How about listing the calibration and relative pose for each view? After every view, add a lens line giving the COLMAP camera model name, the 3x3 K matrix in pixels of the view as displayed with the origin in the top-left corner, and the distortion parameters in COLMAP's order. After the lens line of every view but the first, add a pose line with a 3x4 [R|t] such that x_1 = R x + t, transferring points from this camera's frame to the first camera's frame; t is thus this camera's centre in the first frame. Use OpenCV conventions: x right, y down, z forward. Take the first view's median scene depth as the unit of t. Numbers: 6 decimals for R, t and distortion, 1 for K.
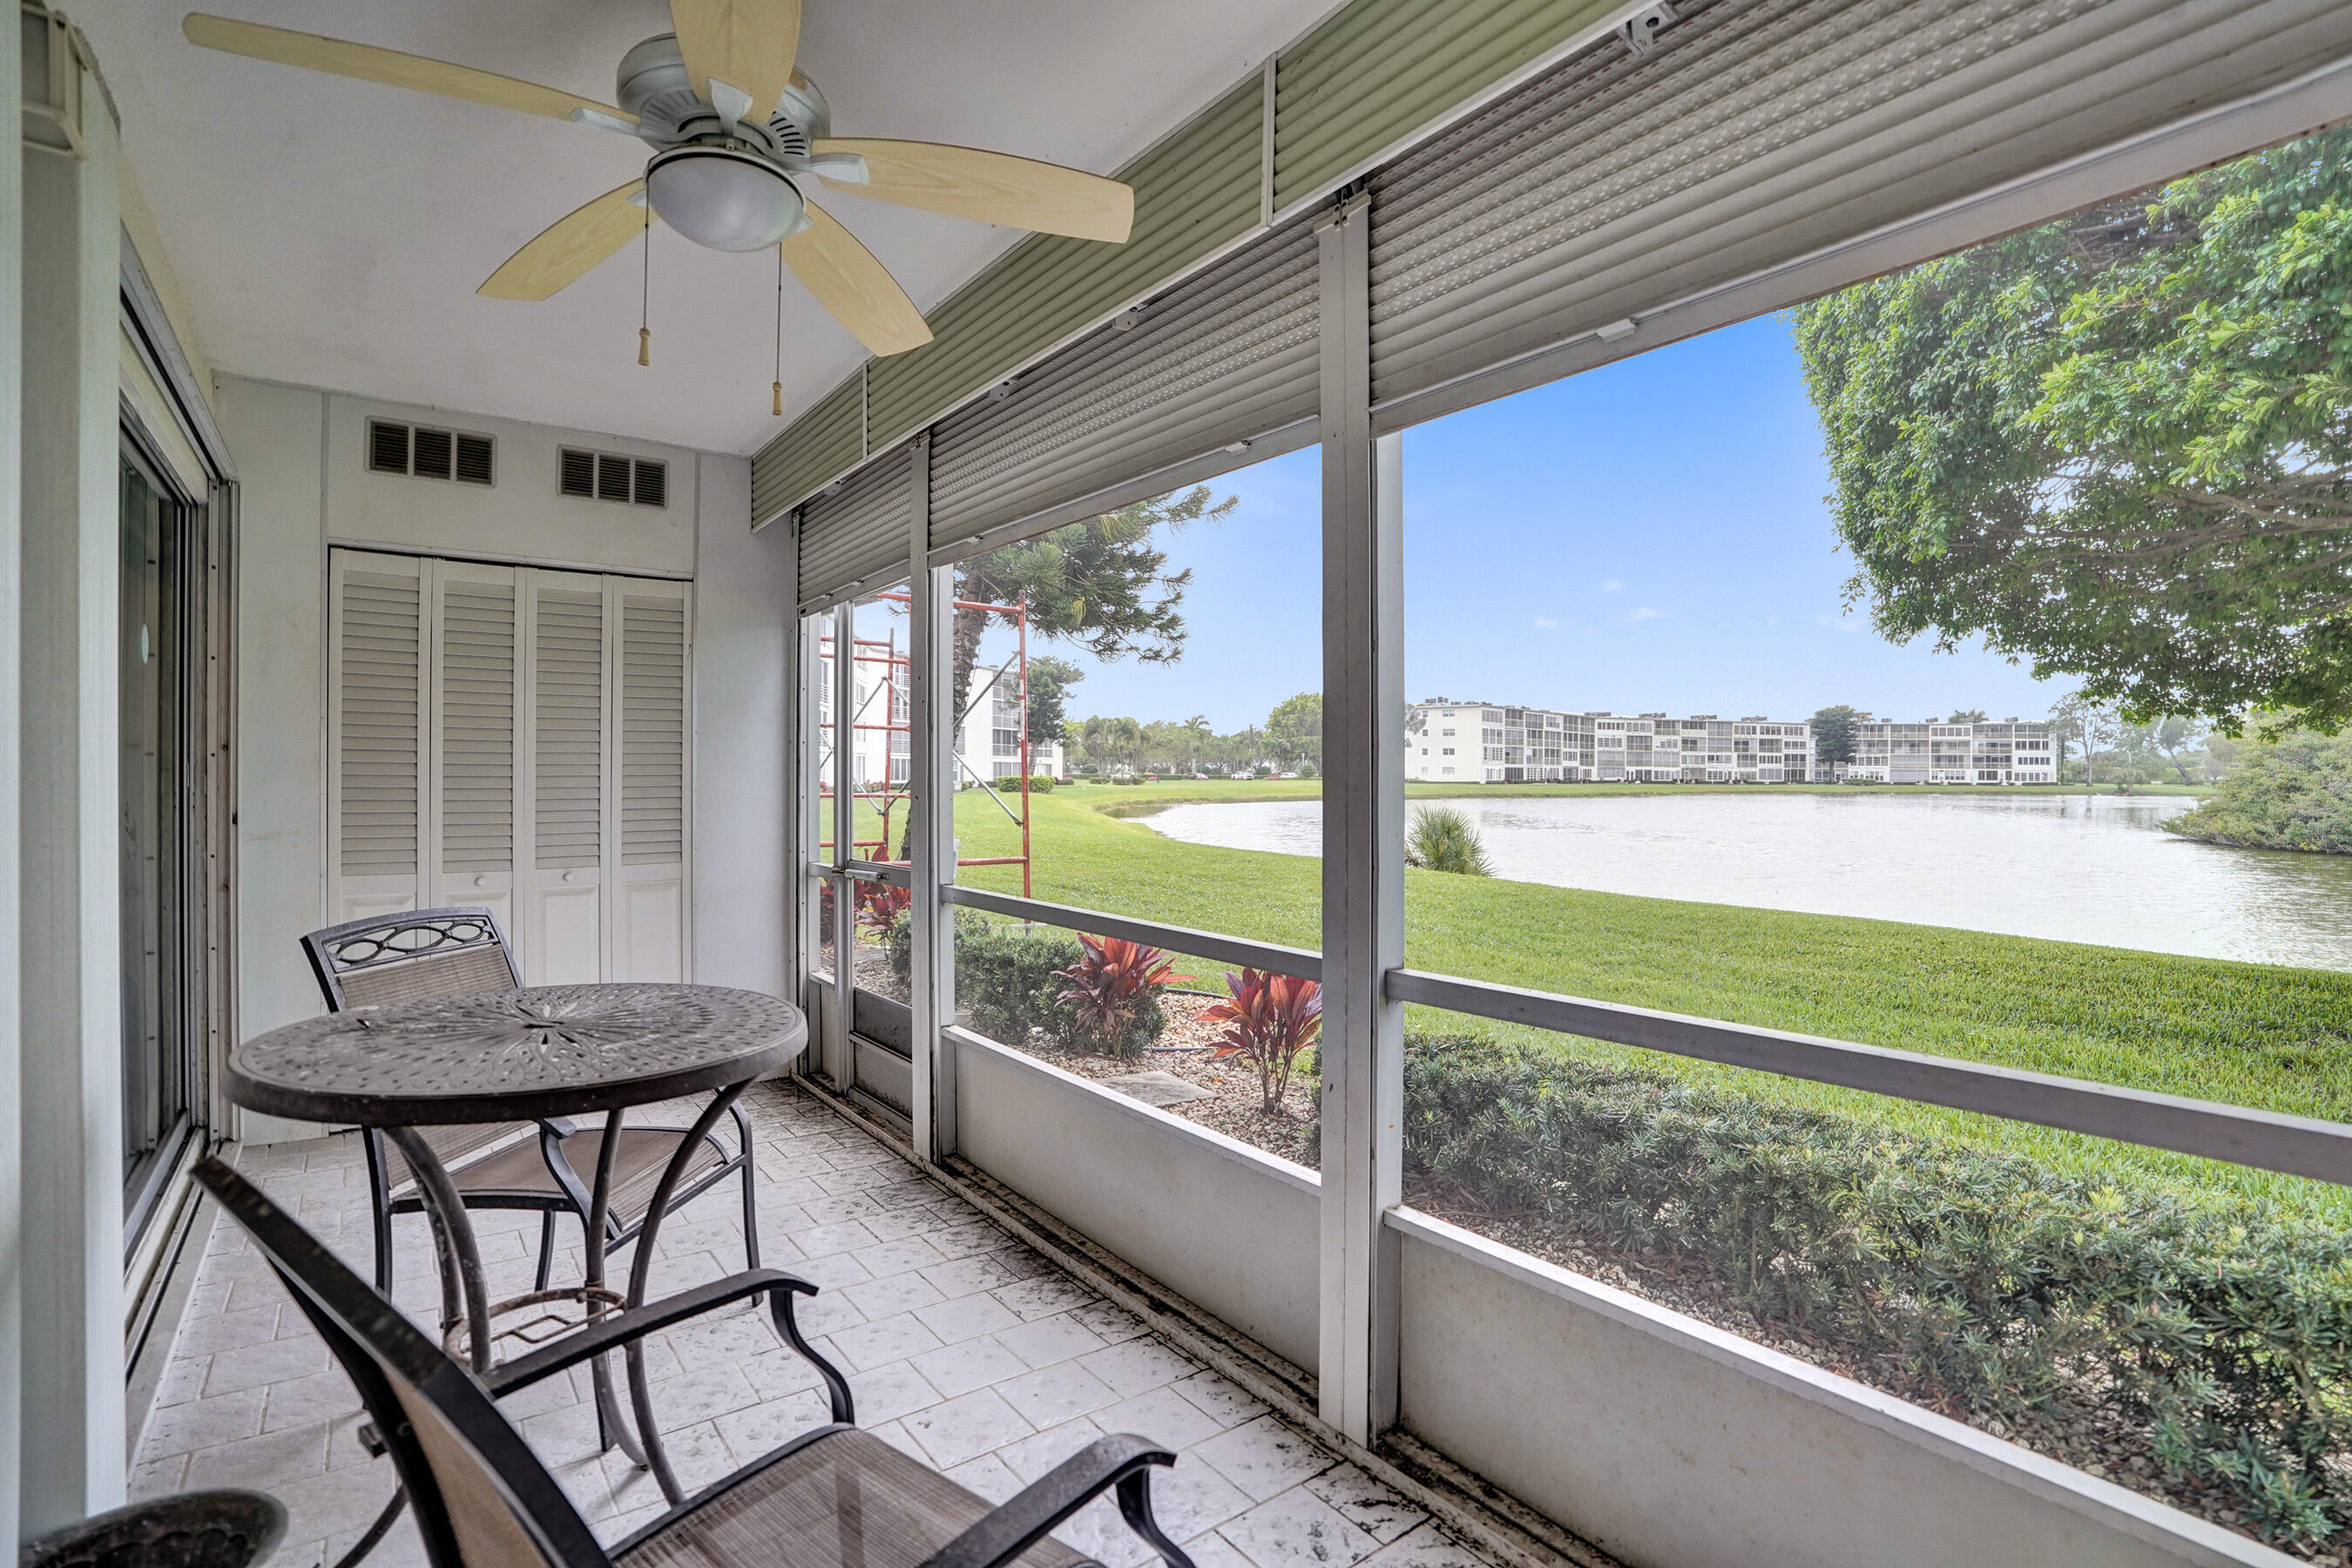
lens RADIAL K [[1105.1, 0, 1188.1], [0, 1105.1, 791.1], [0, 0, 1]] dist [-0.068292, 0.028334]
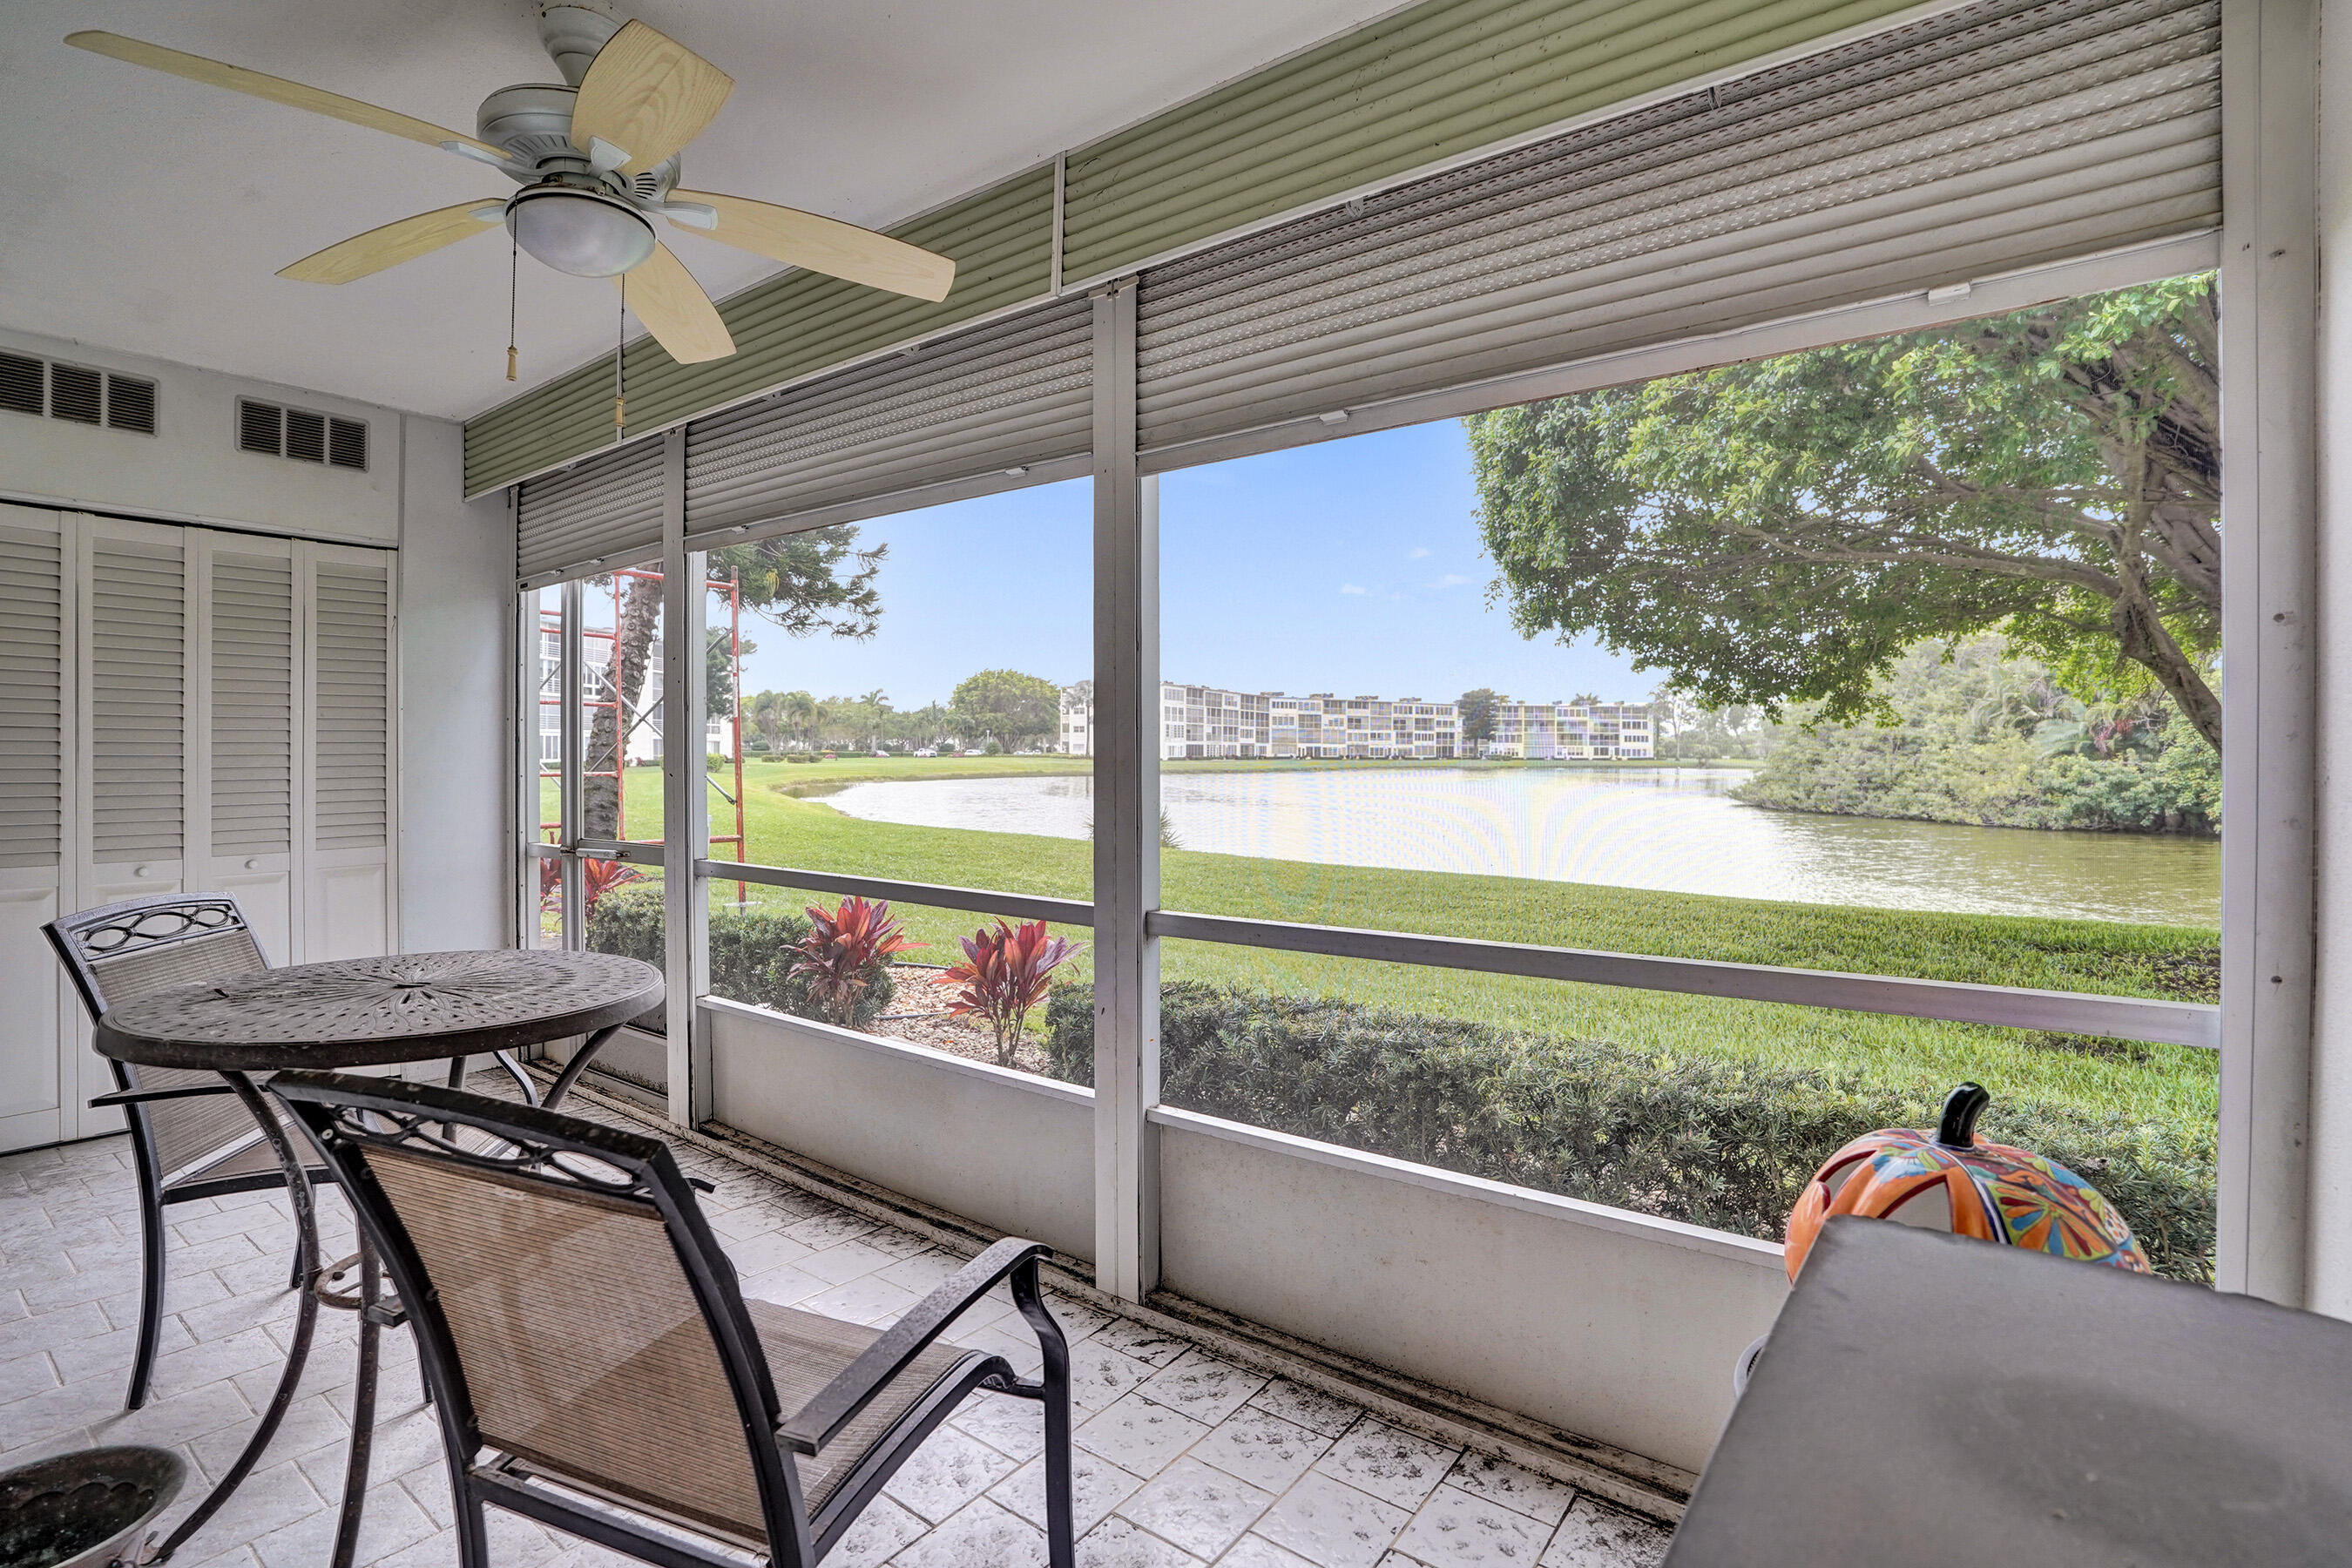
lens RADIAL K [[1113.4, 0, 1171.9], [0, 1113.4, 785.9], [0, 0, 1]] dist [-0.068076, 0.029822]
pose [[0.964042, -0.009791, 0.265569, -0.067637], [0.005608, 0.999848, 0.016506, 0.001867], [-0.265691, -0.014423, 0.963950, -0.109746]]
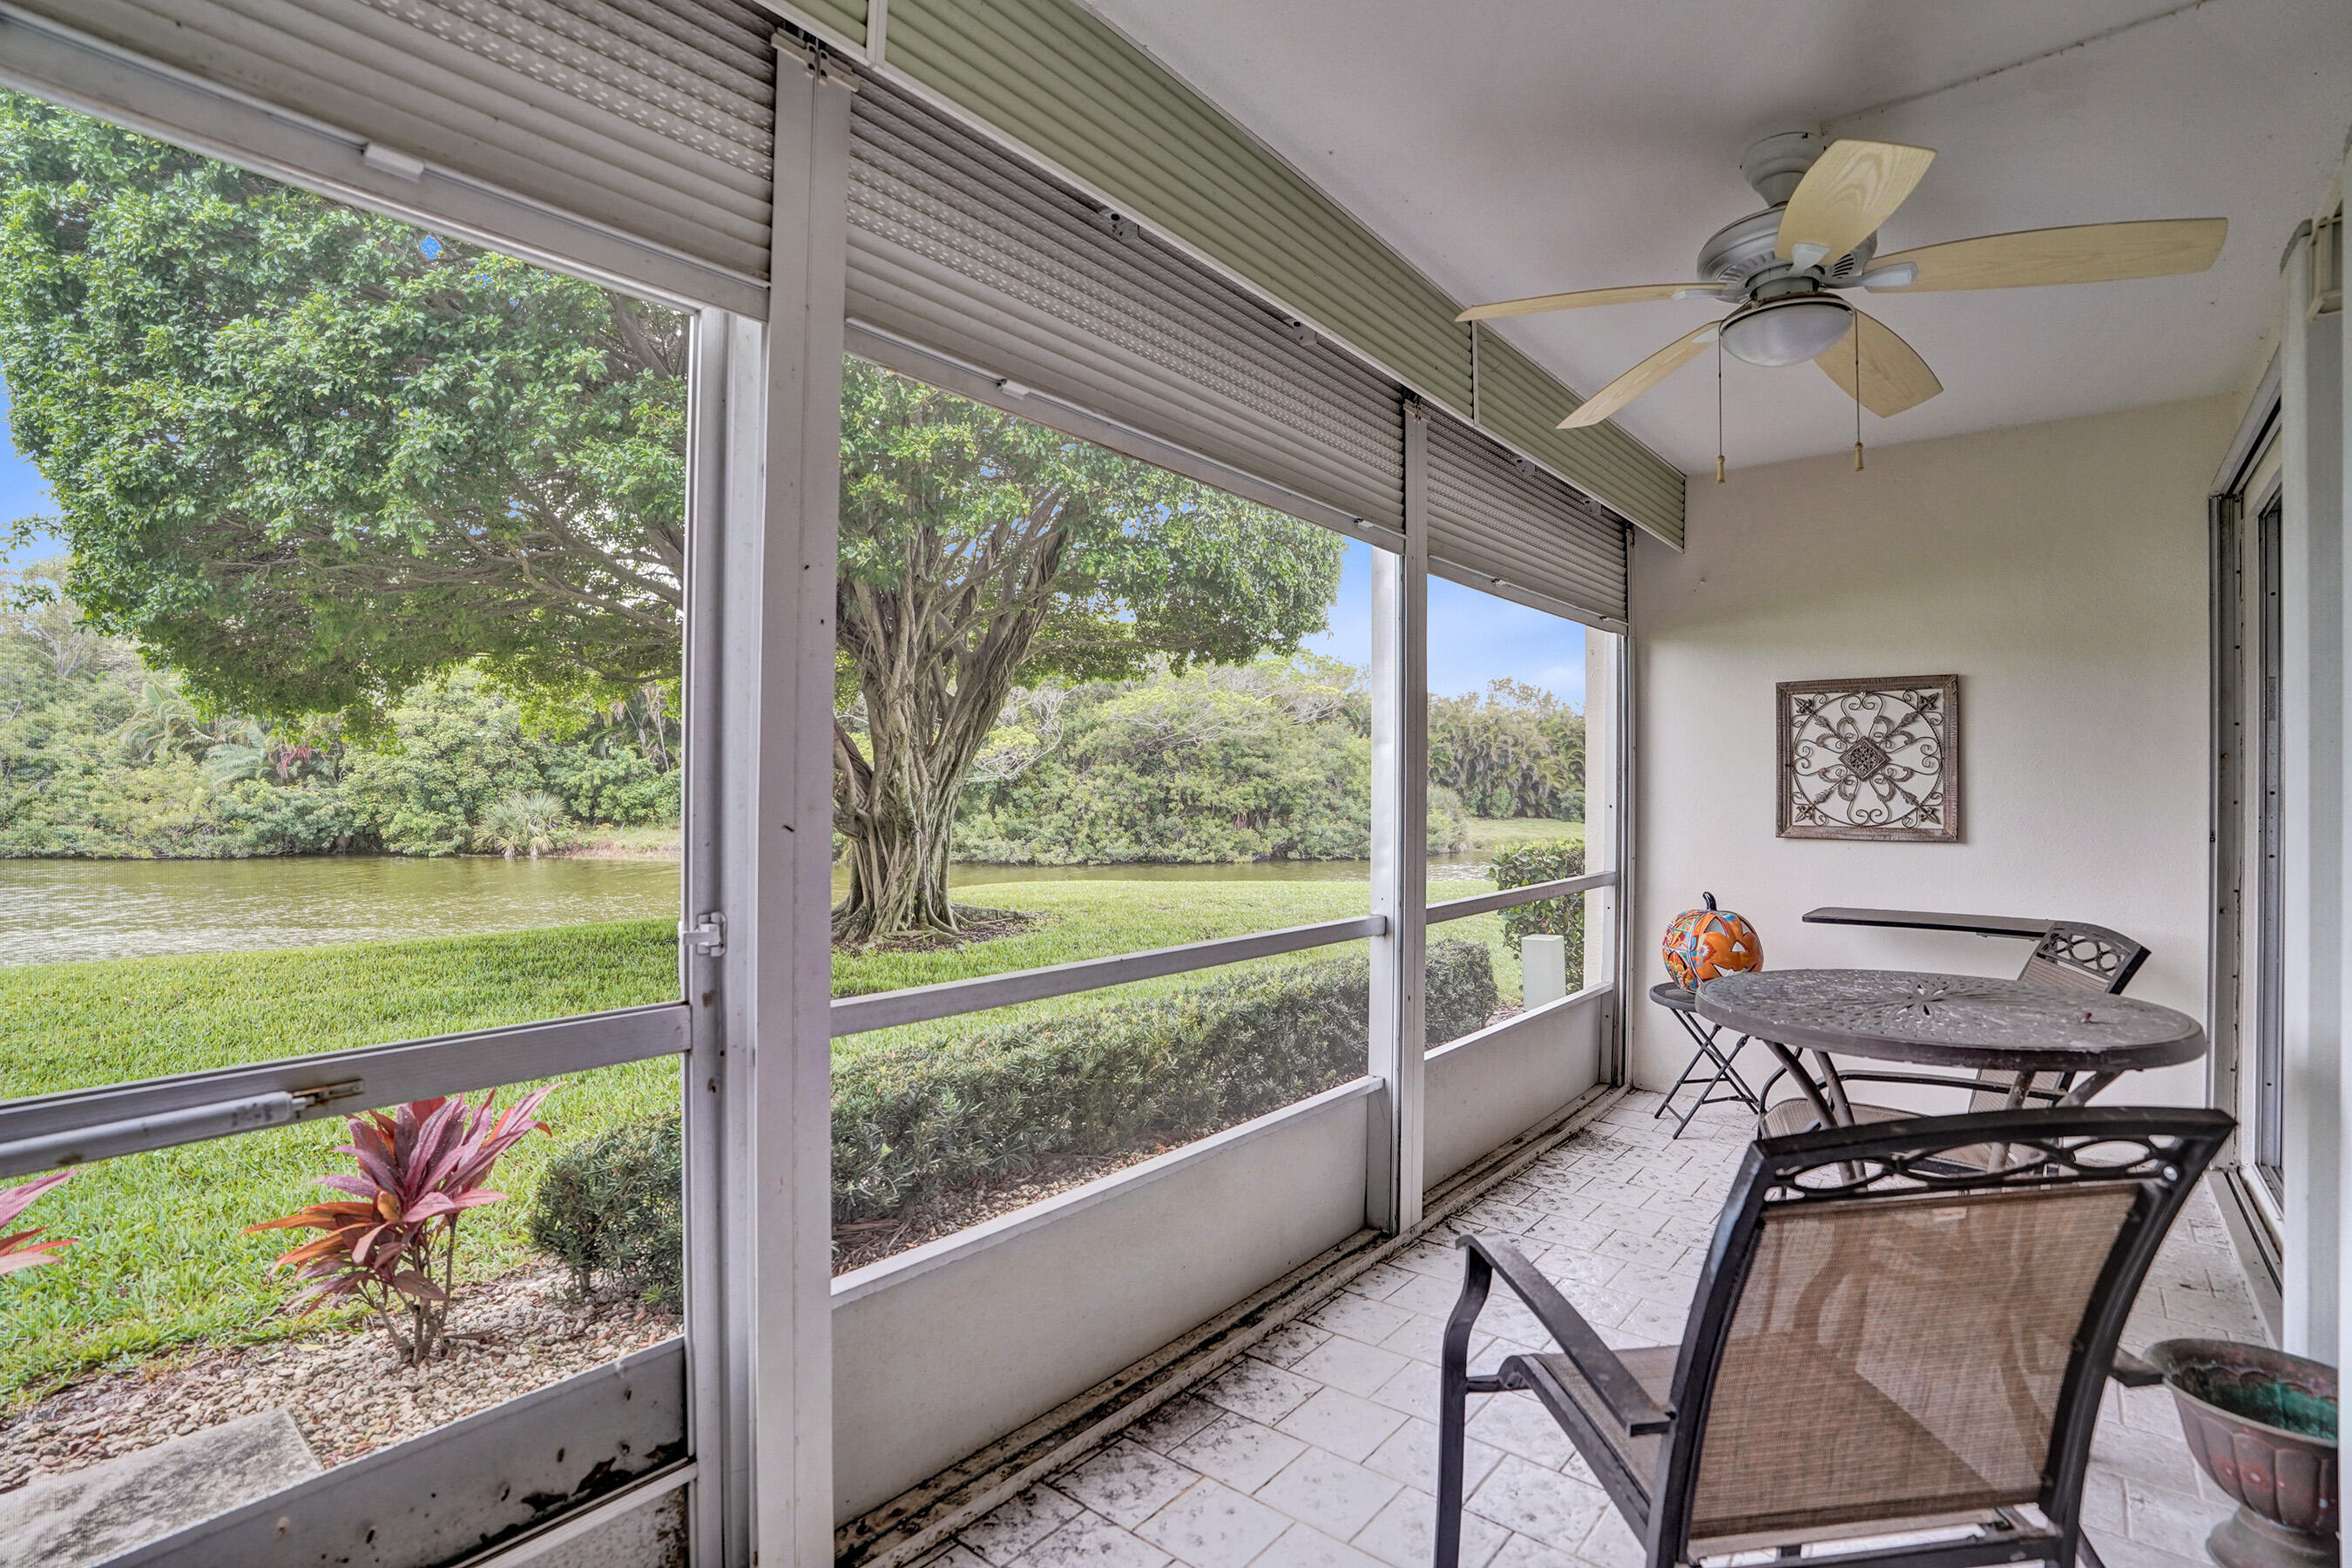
lens RADIAL K [[1103.9, 0, 1183.4], [0, 1103.9, 778.6], [0, 0, 1]] dist [-0.056043, 0.026842]
pose [[-0.211160, 0.001350, 0.977450, -0.726628], [0.009821, 0.999951, 0.000741, -0.015451], [-0.977402, 0.009756, -0.211163, 0.933371]]
